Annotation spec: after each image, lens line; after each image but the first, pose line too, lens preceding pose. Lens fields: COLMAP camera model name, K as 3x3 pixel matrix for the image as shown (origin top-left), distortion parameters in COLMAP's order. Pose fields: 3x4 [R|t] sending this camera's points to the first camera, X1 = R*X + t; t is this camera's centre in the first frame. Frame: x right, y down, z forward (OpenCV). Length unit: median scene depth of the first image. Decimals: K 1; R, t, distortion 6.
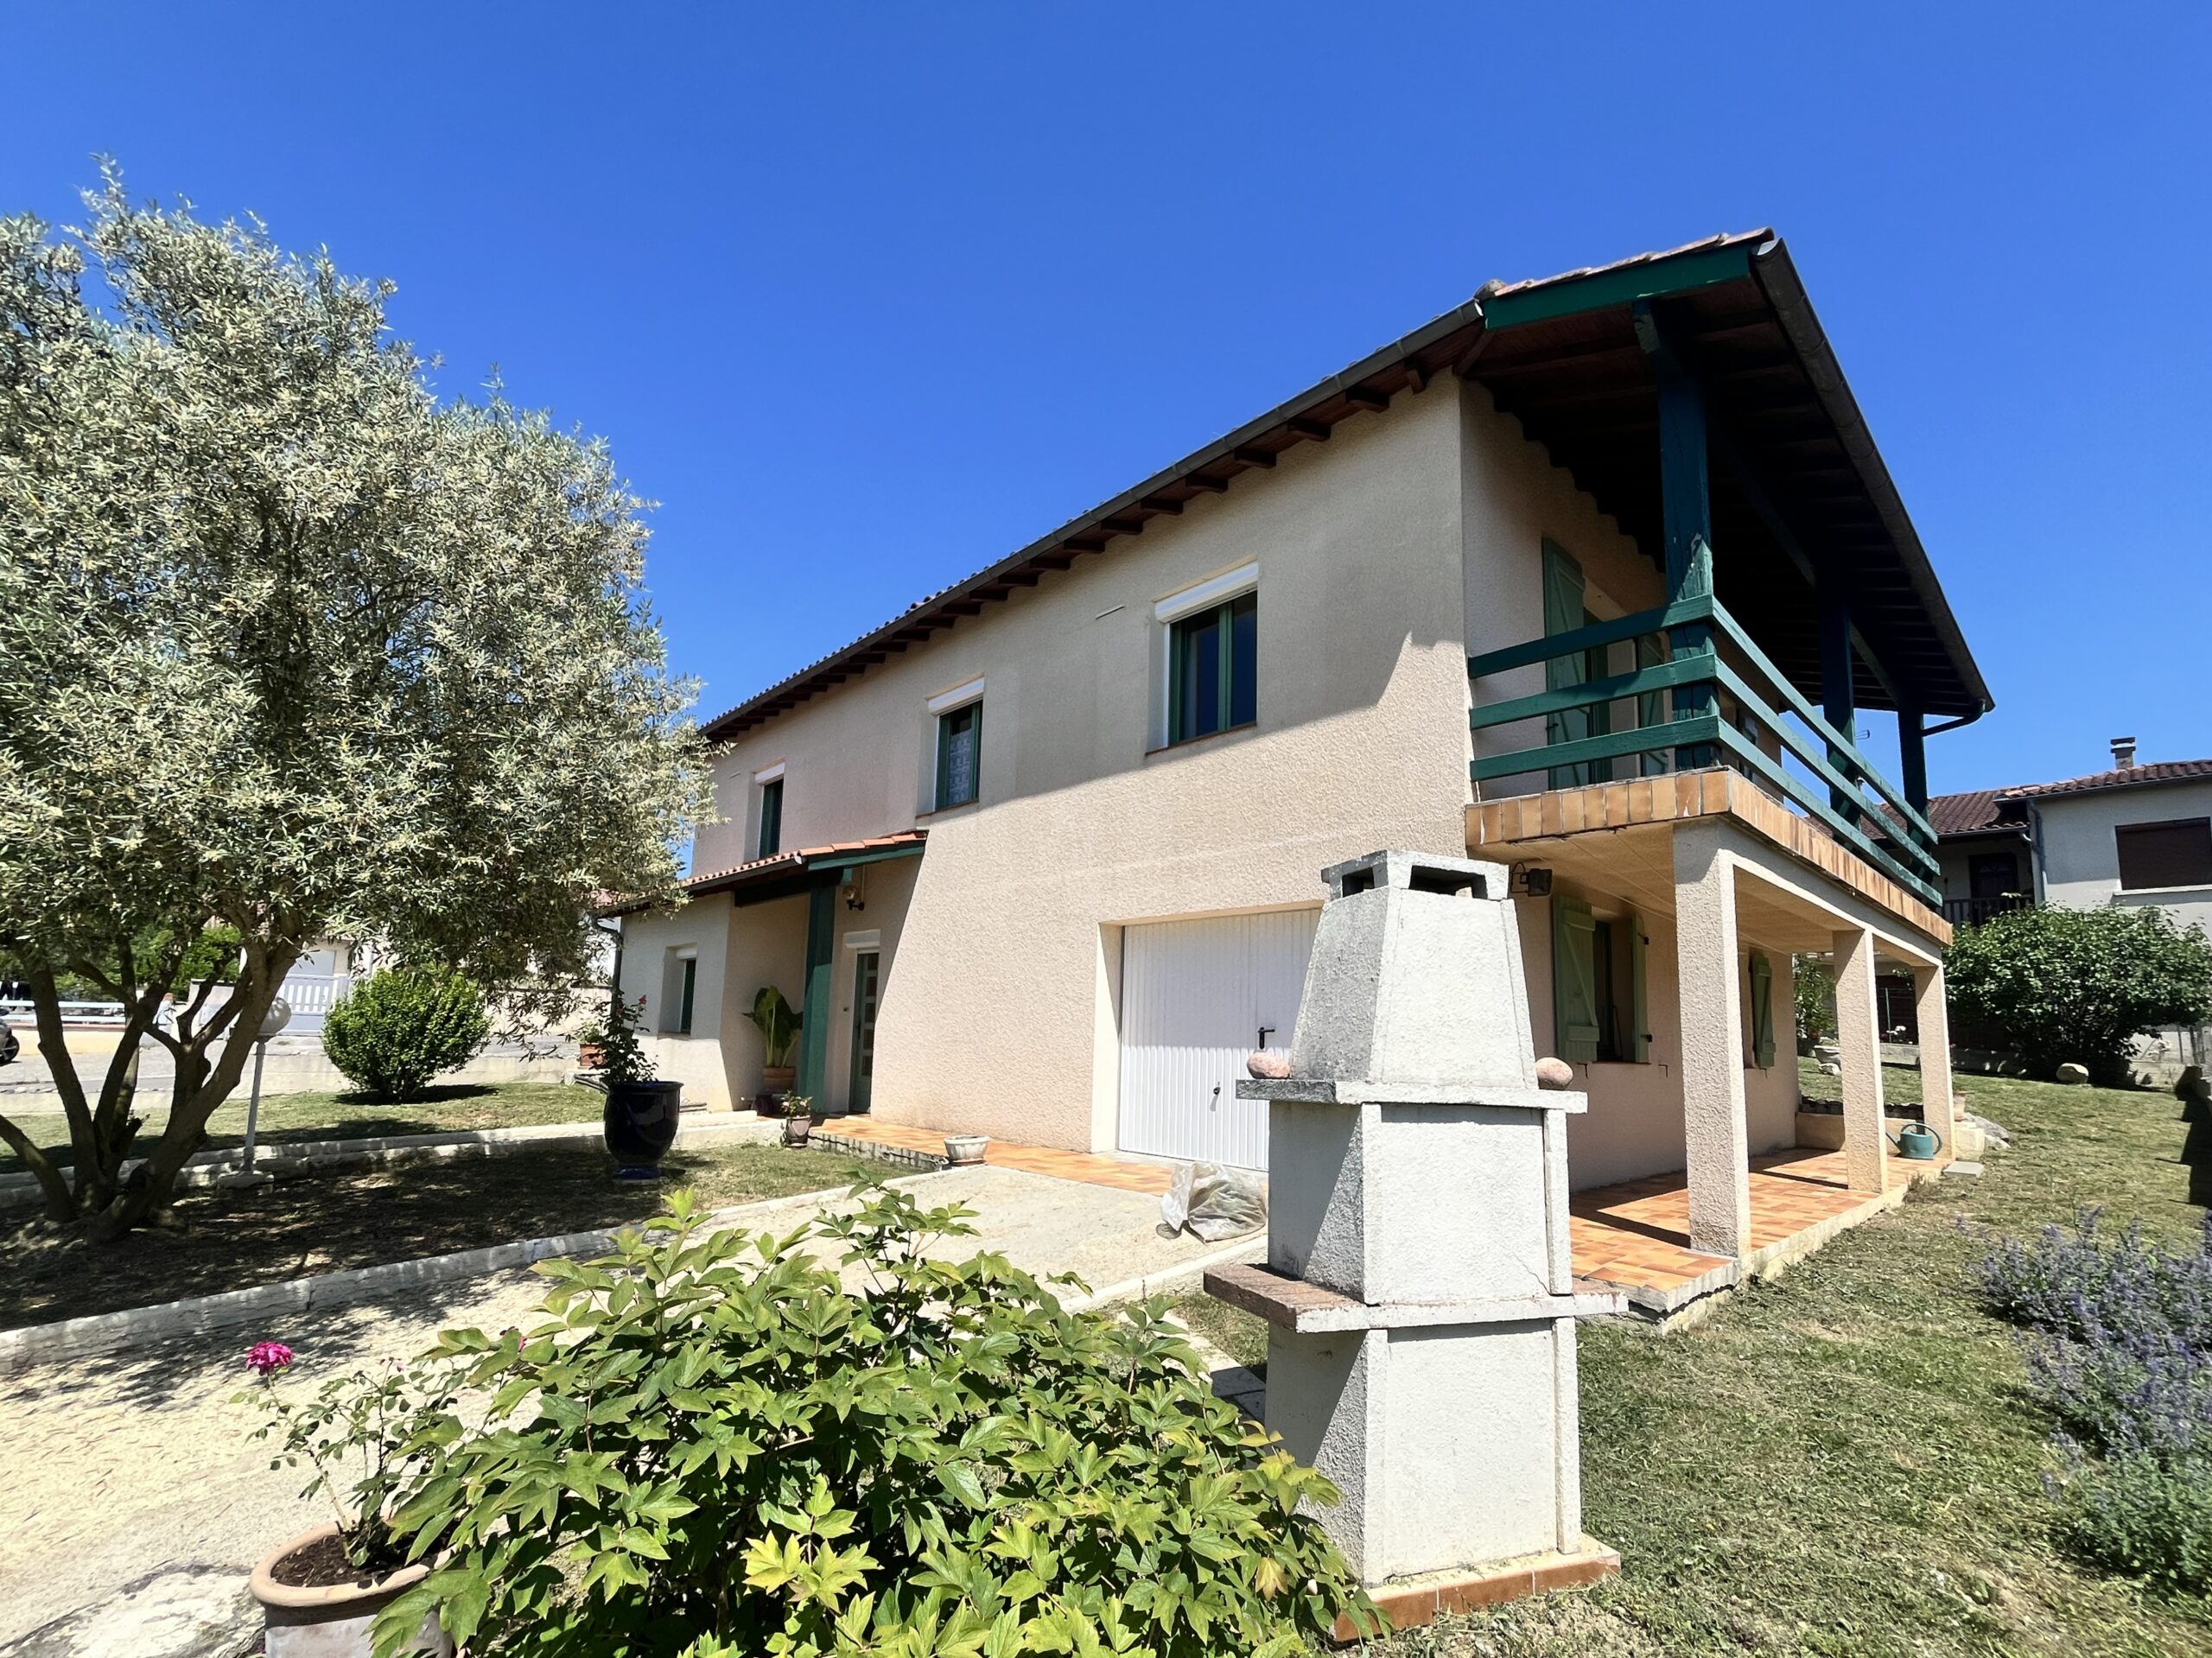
lens RADIAL K [[1003.6, 0, 1113.1], [0, 1003.6, 923.6], [0, 0, 1]] dist [0.000616, -0.000933]
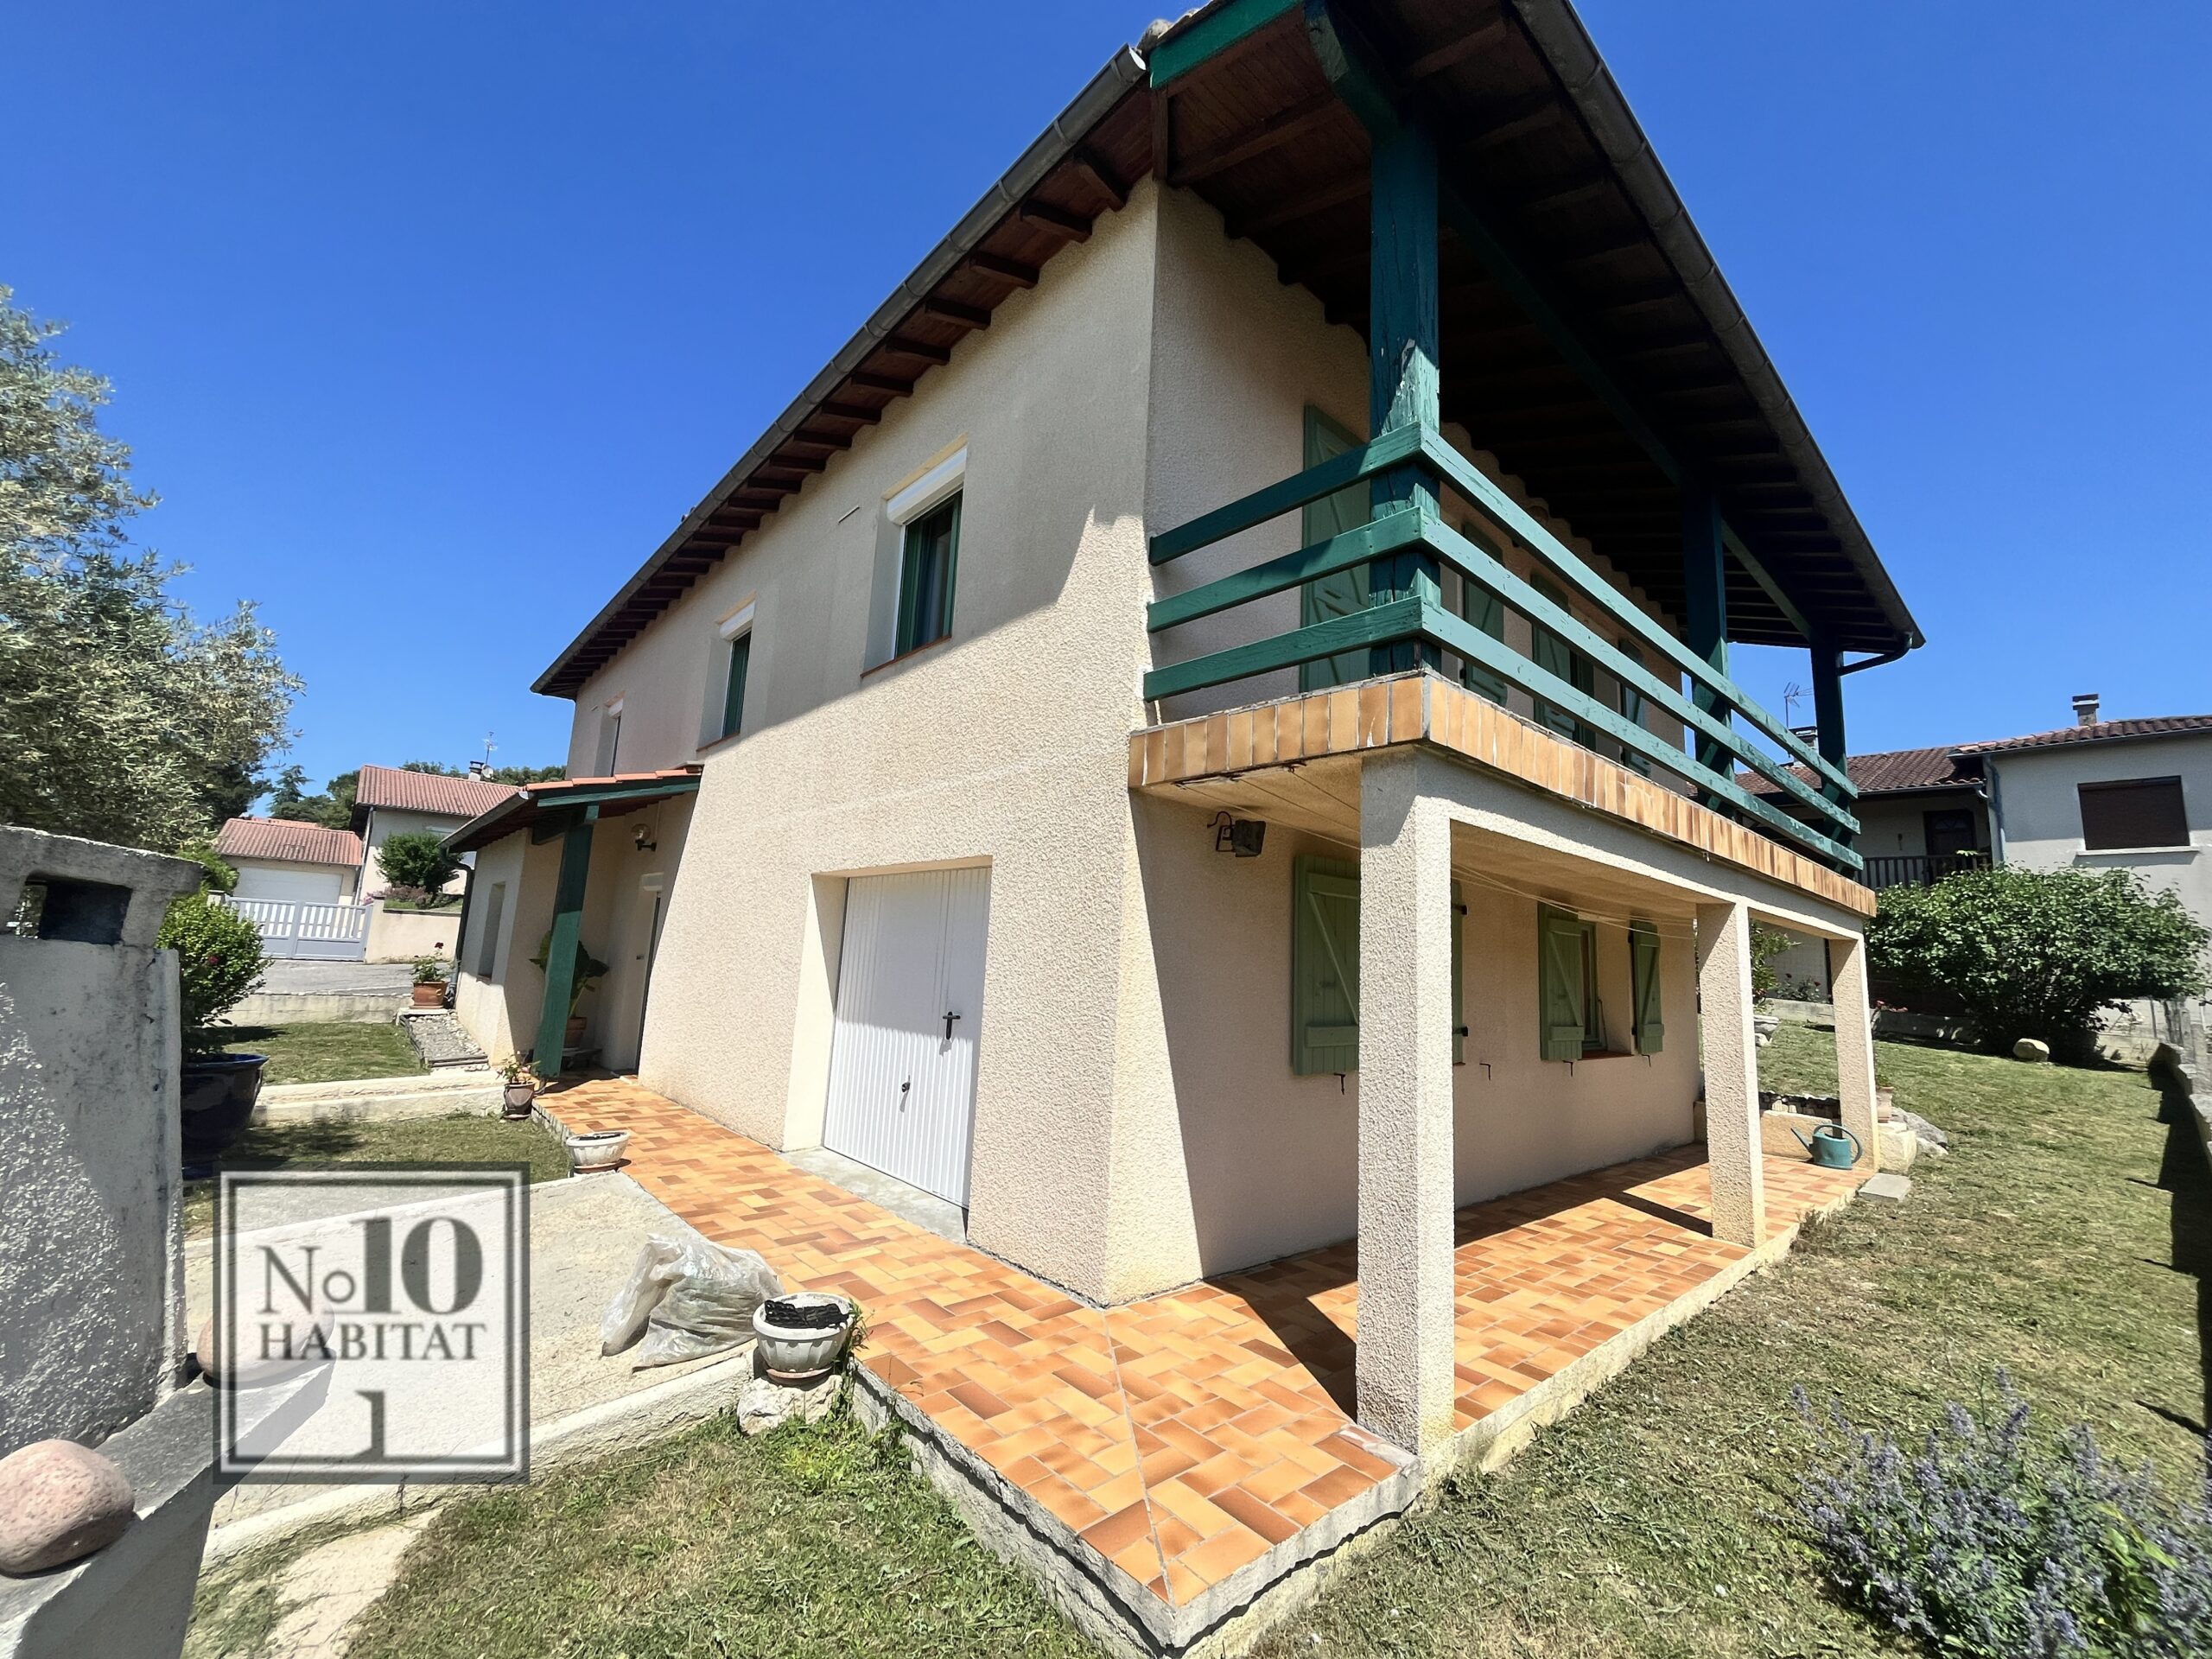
lens RADIAL K [[898.8, 0, 1106.0], [0, 898.8, 829.5], [0, 0, 1]] dist [-0.001582, 0.000347]
pose [[0.998867, 0.017829, -0.044113, 0.217786], [-0.019274, 0.999284, -0.032550, -0.015040], [0.043501, 0.033363, 0.998496, 0.206999]]
